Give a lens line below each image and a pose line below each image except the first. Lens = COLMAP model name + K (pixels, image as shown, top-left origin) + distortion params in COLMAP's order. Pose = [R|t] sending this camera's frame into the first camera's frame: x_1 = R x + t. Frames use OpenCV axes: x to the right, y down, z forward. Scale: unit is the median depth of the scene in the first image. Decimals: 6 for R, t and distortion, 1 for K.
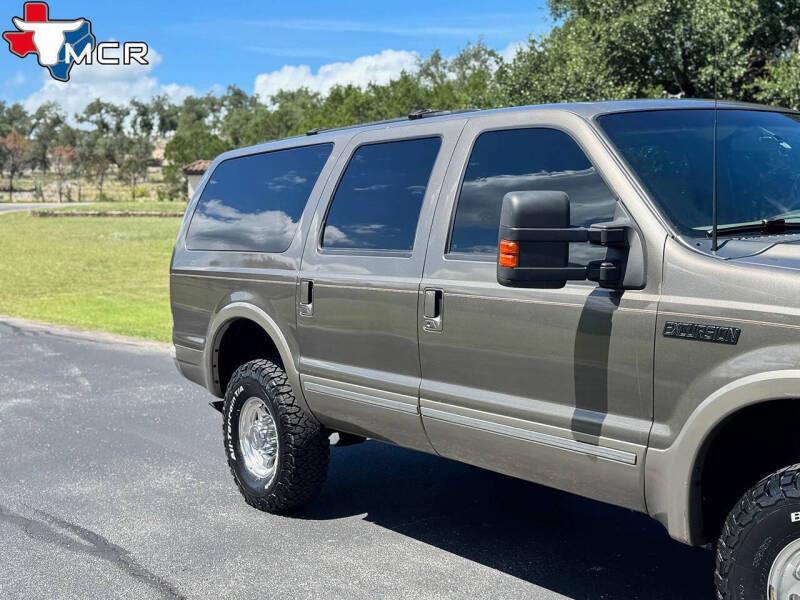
lens RADIAL K [[1109.7, 0, 394.7], [0, 1109.7, 299.5], [0, 0, 1]] dist [0.152555, -0.059562]
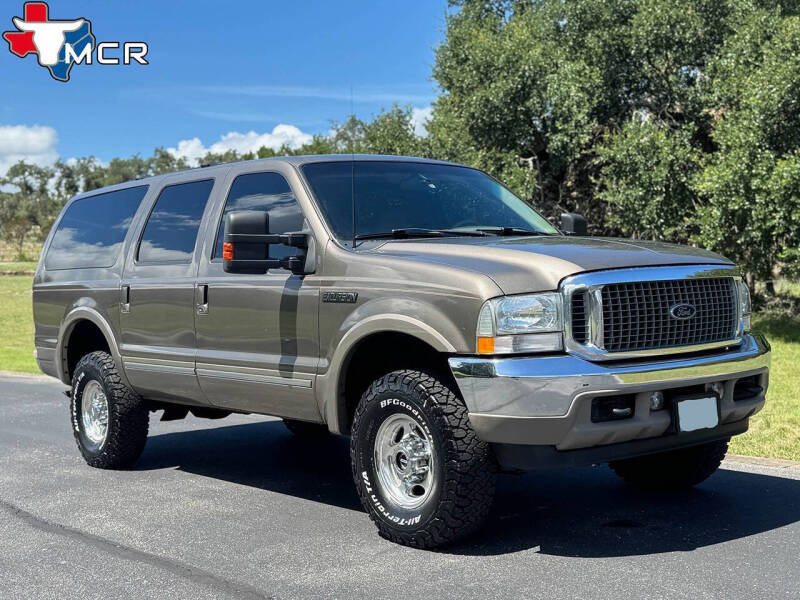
lens RADIAL K [[1108.6, 0, 400.0], [0, 1108.6, 300.0], [0, 0, 1]] dist [0.164743, -0.085840]
pose [[0.997828, -0.005381, 0.065660, 0.124661], [0.008981, 0.998465, -0.054655, 0.058730], [-0.065265, 0.055126, 0.996344, -0.284087]]
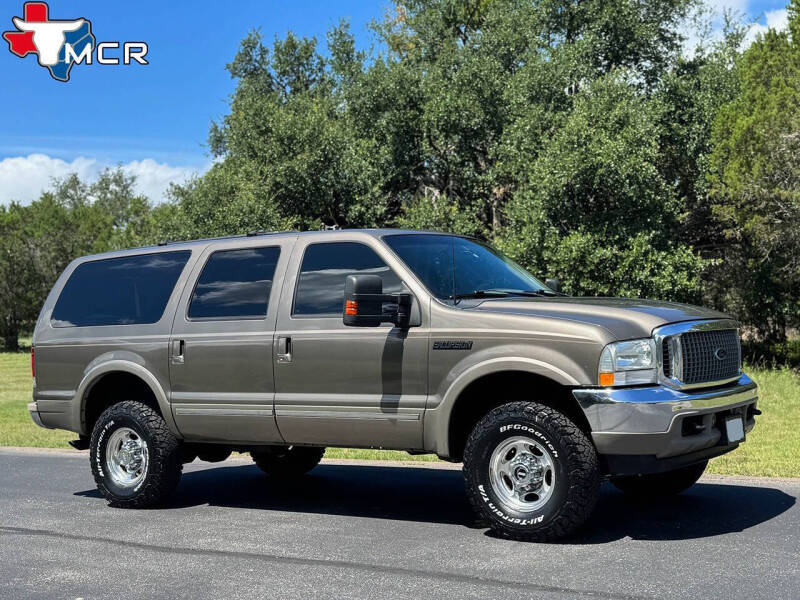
lens RADIAL K [[1117.3, 0, 396.2], [0, 1117.3, 304.3], [0, 0, 1]] dist [0.159627, -0.071810]
pose [[0.944625, 0.002694, 0.328140, -0.229679], [0.032670, 0.994226, -0.102210, 0.076294], [-0.326520, 0.107271, 0.939083, -0.405751]]
